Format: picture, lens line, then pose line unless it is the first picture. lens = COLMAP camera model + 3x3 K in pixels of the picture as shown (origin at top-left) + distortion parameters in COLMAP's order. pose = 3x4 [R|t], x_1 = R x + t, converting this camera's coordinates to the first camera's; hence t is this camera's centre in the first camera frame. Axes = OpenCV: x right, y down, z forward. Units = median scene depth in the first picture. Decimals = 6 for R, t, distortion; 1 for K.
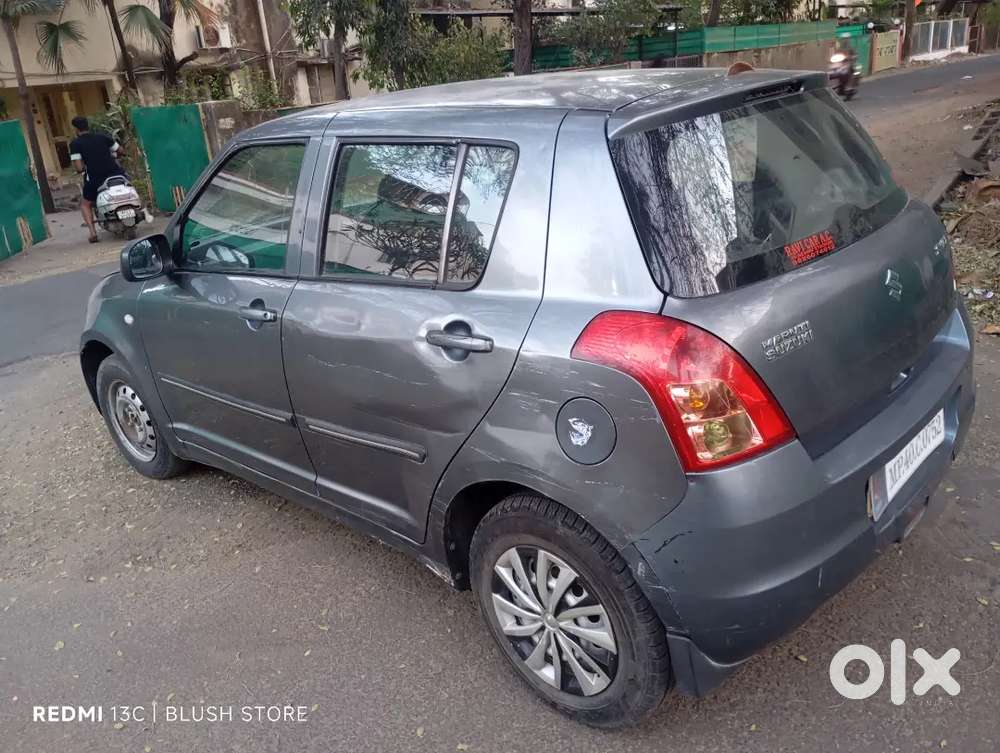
lens RADIAL K [[830.7, 0, 500.0], [0, 830.7, 369.2], [0, 0, 1]] dist [0.076095, -0.101480]
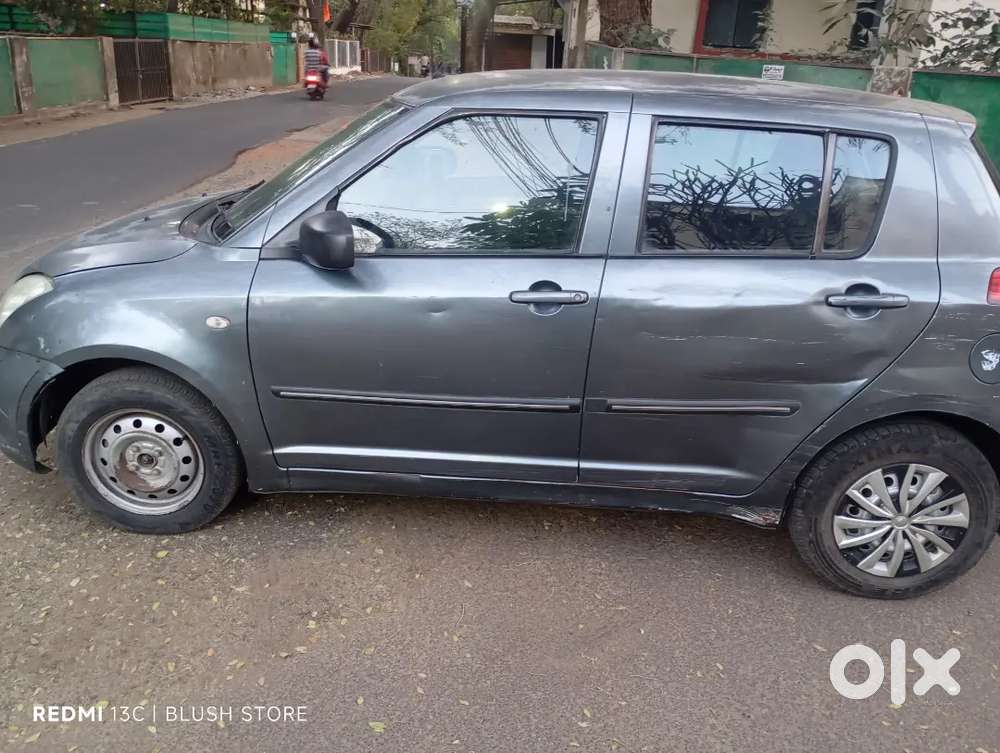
lens RADIAL K [[830.7, 0, 500.0], [0, 830.7, 369.2], [0, 0, 1]] dist [0.076095, -0.101480]
pose [[0.770254, -0.100353, 0.629792, -0.937893], [0.098708, 0.994401, 0.037728, -0.026109], [-0.630052, 0.033105, 0.775847, 0.314405]]
